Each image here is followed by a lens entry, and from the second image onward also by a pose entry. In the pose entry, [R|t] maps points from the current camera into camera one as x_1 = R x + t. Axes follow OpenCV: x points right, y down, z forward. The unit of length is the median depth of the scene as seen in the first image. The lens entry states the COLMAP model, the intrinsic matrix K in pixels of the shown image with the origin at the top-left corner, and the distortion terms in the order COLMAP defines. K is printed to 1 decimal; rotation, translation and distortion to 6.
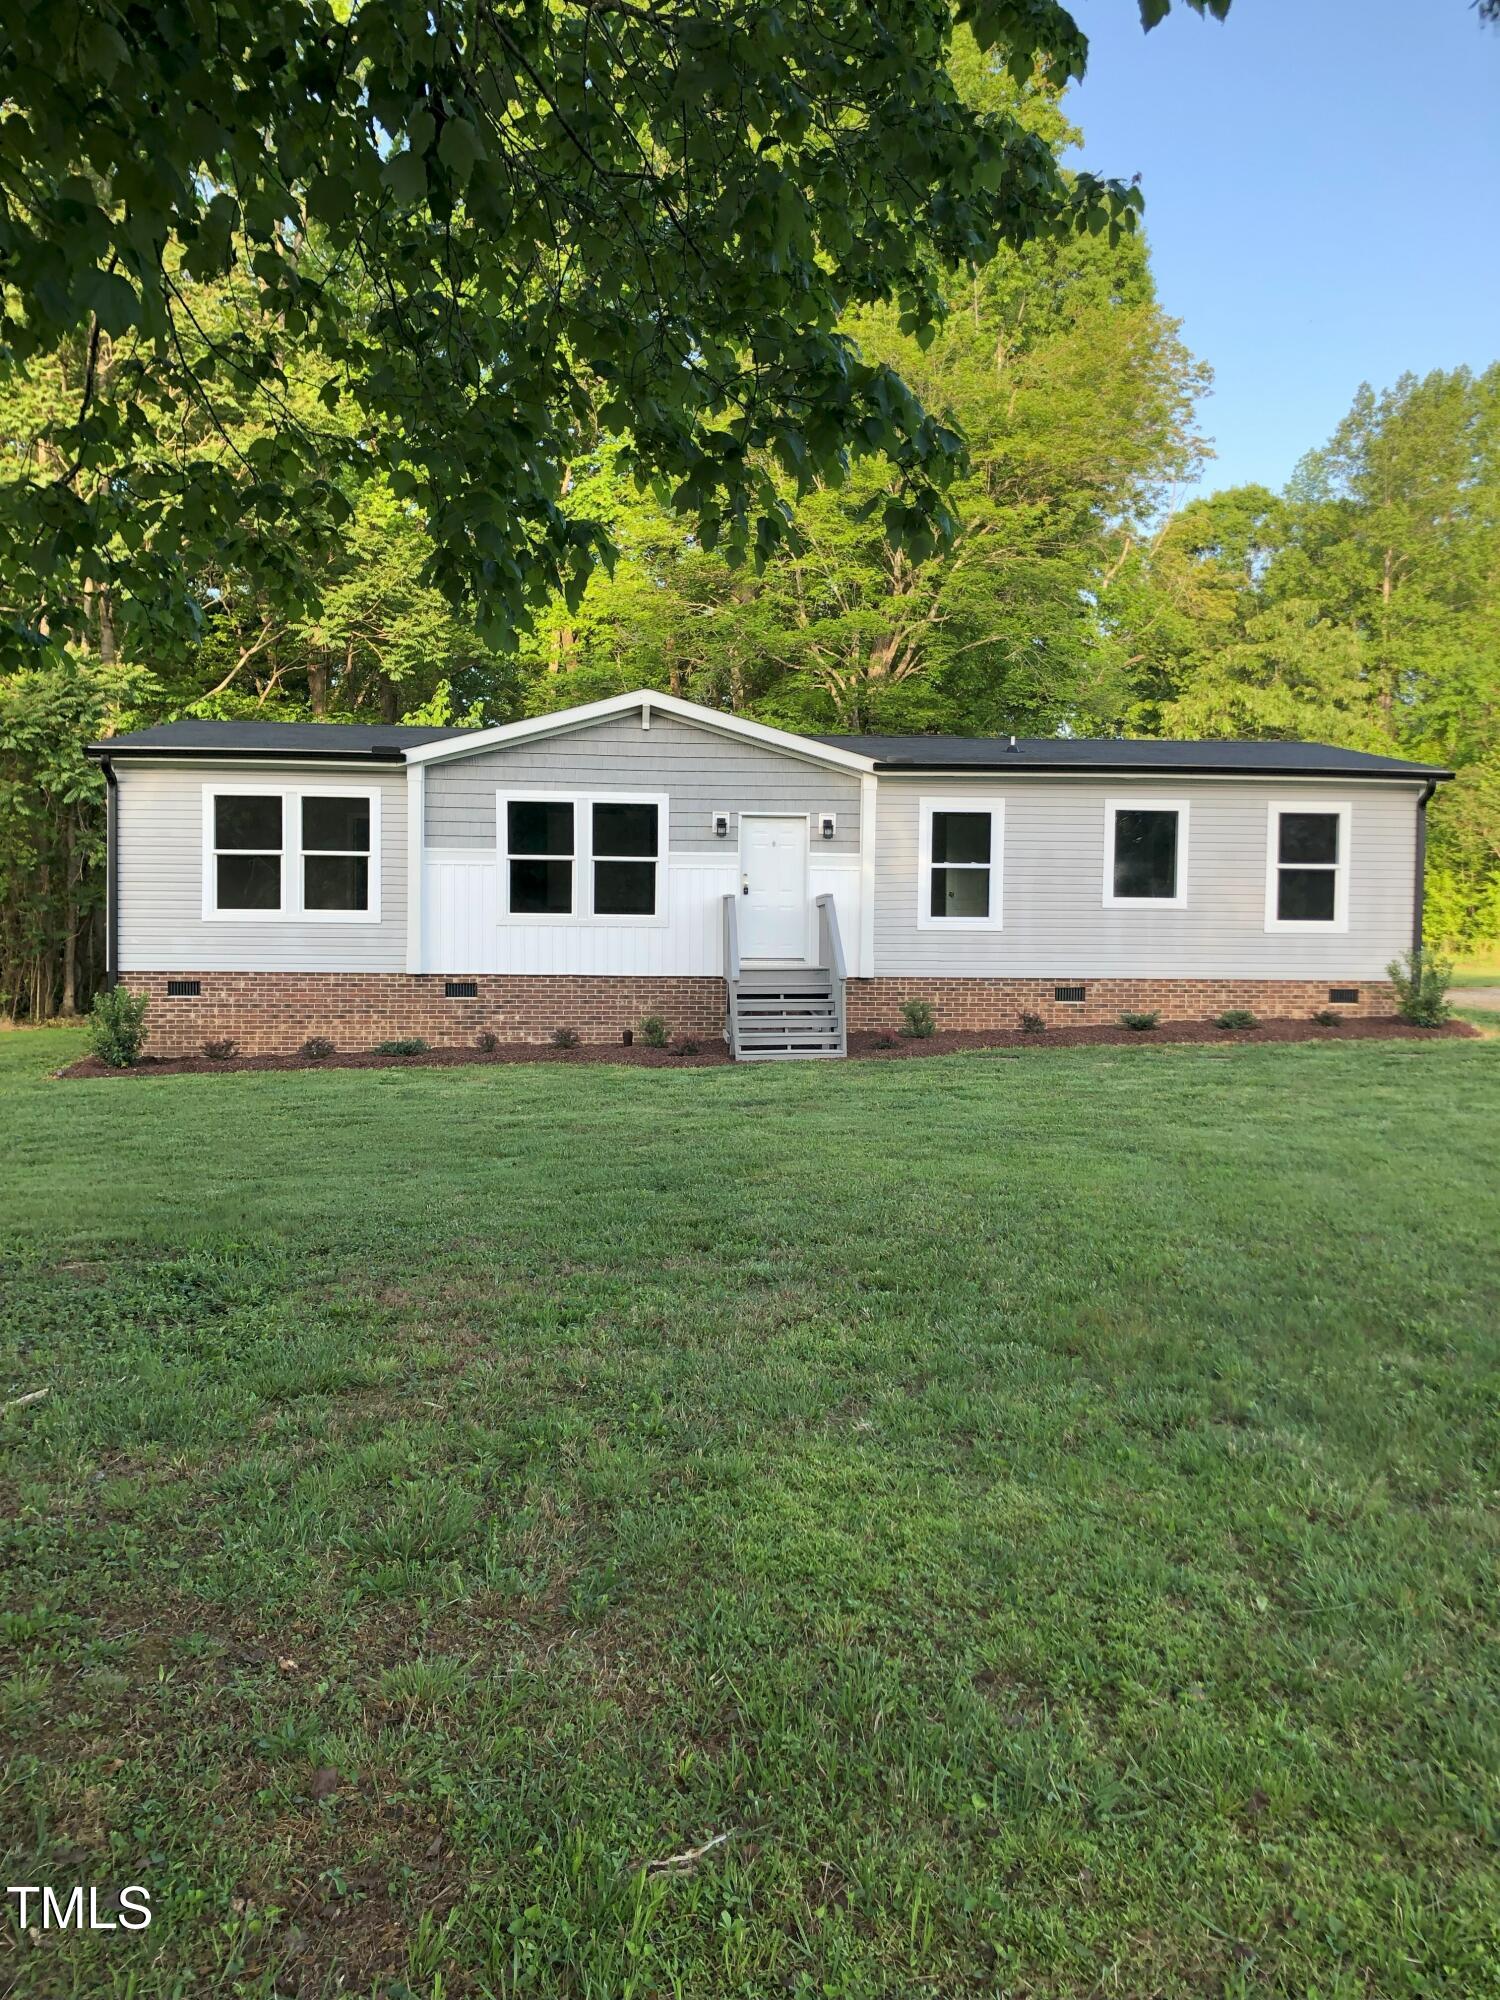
lens RADIAL K [[1659.5, 0, 753.6], [0, 1659.5, 1000.0], [0, 0, 1]] dist [0.025826, -0.016490]
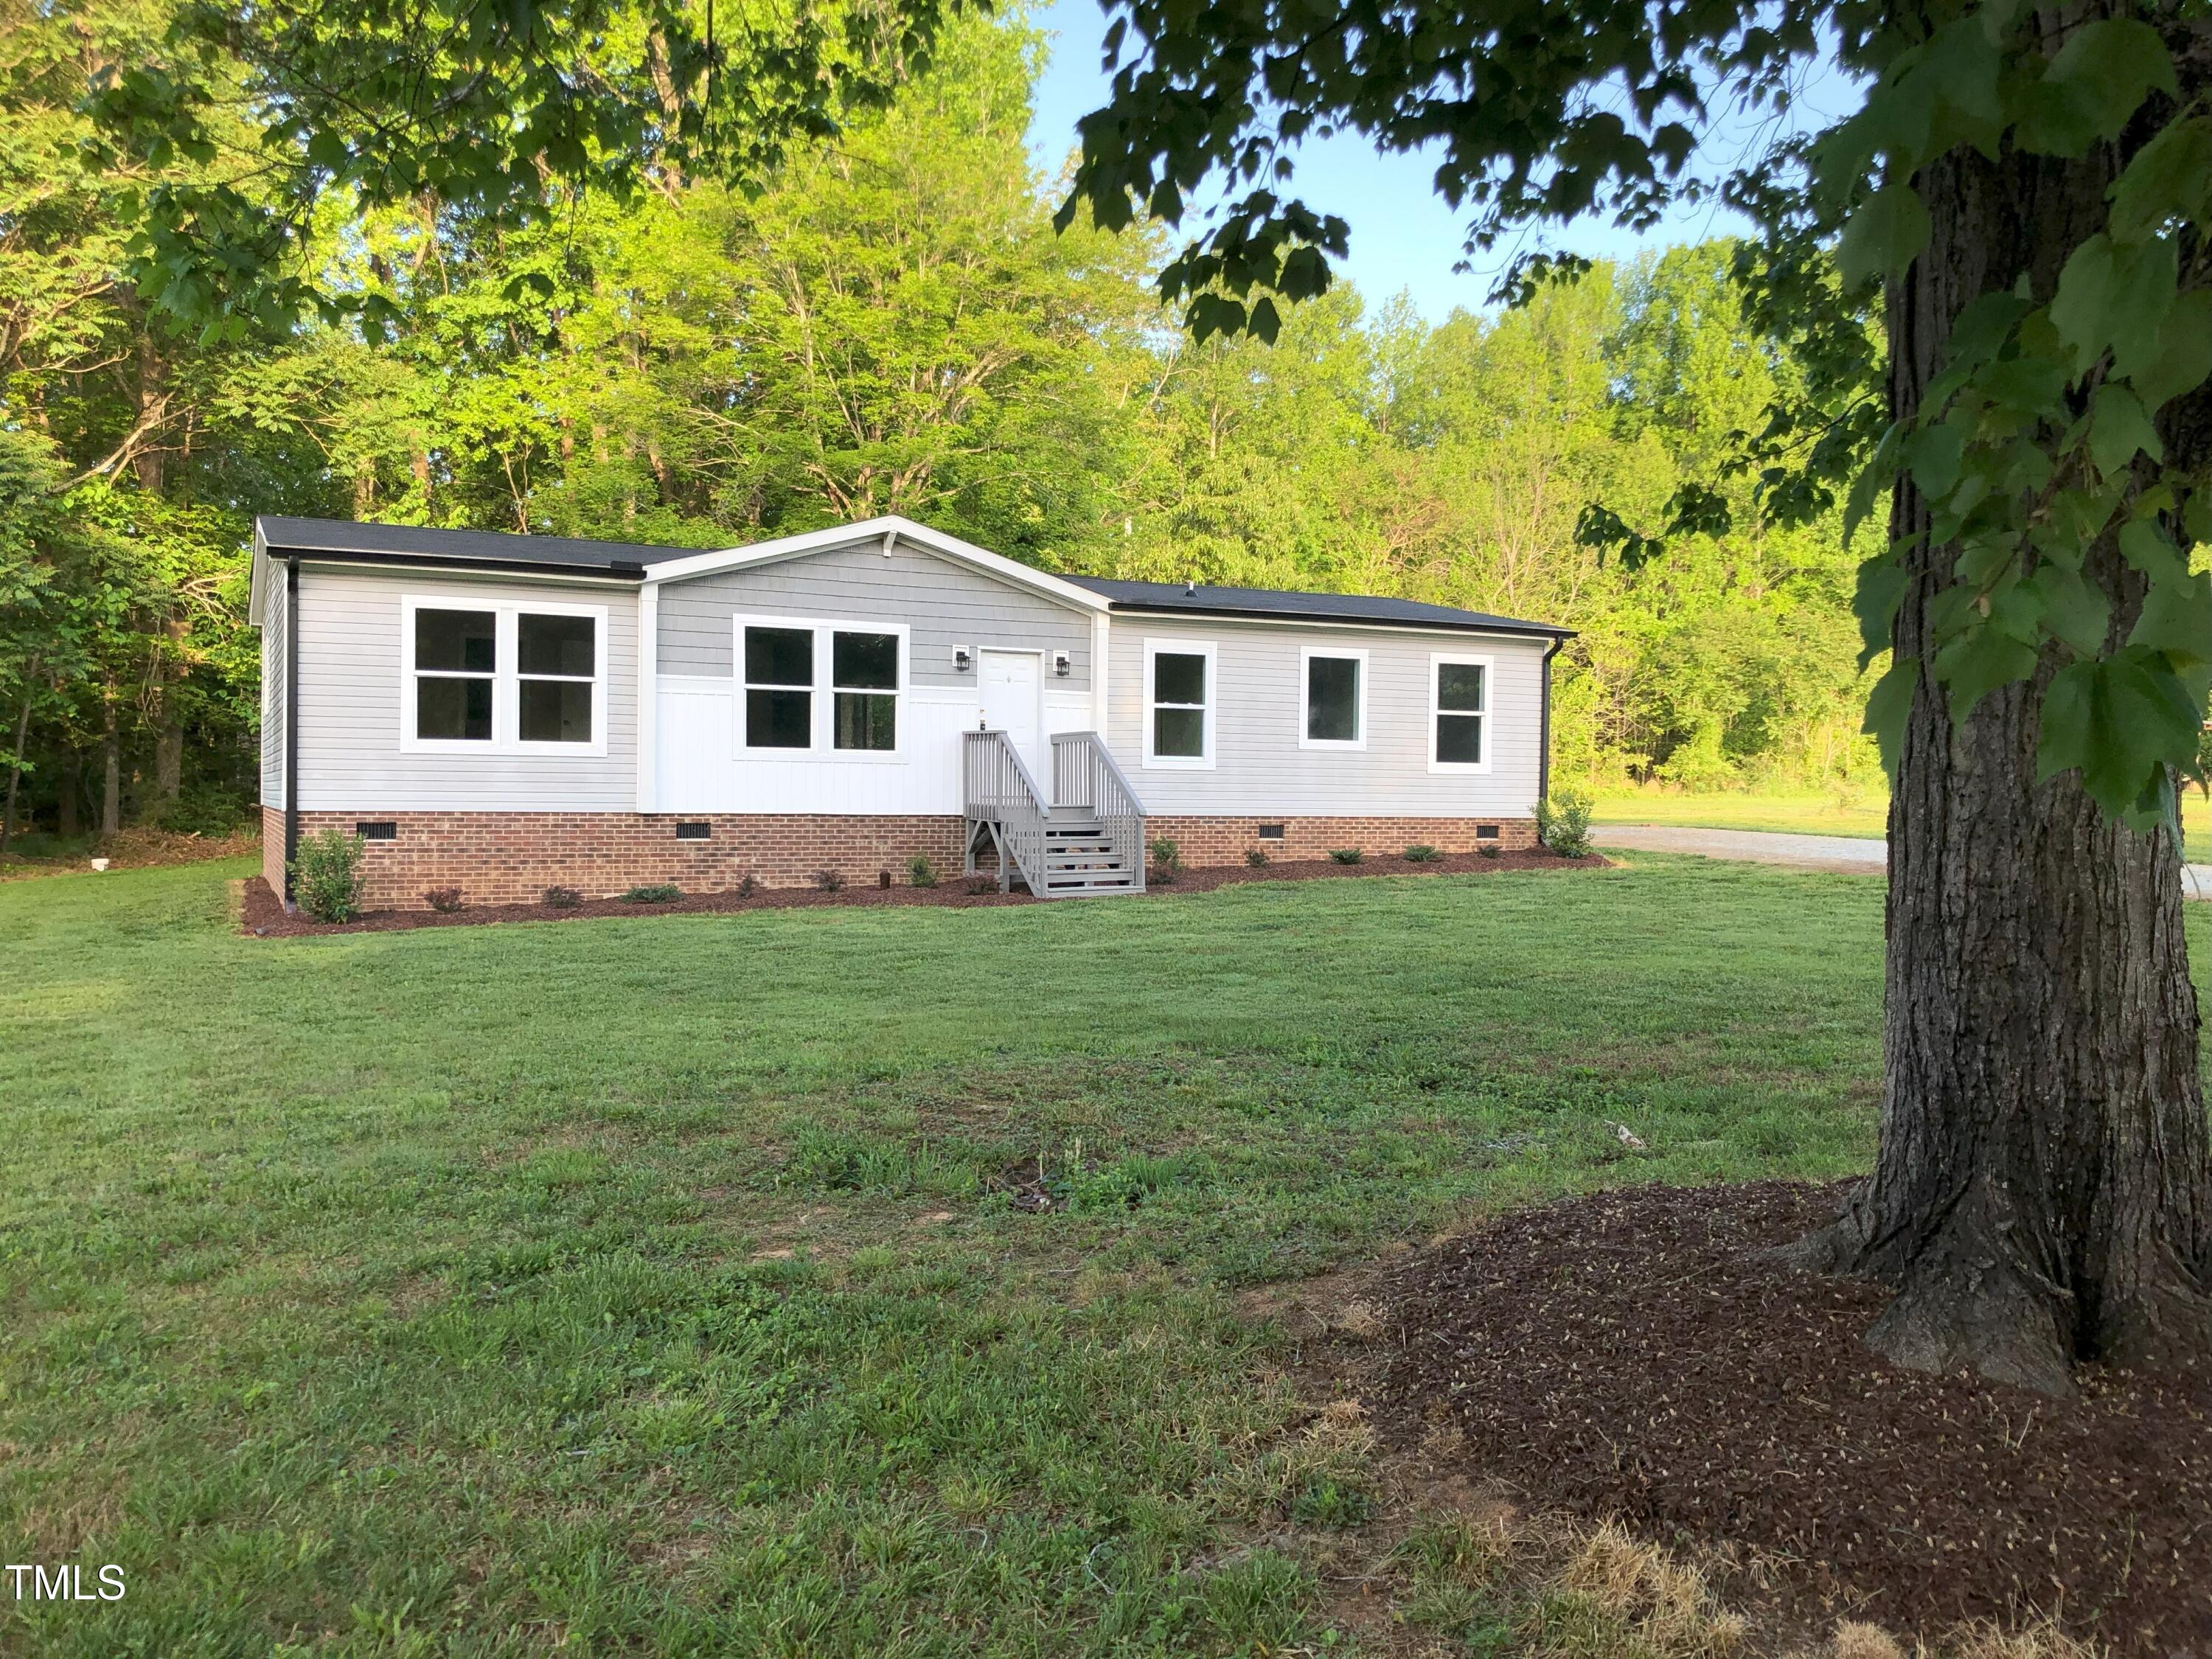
lens RADIAL K [[1835.4, 0, 1086.0], [0, 1835.4, 828.6], [0, 0, 1]] dist [0.025826, -0.016490]
pose [[0.921620, -0.005471, 0.388056, -0.370478], [0.007134, 0.999971, -0.002844, -0.002659], [-0.388029, 0.005390, 0.921631, -0.018420]]
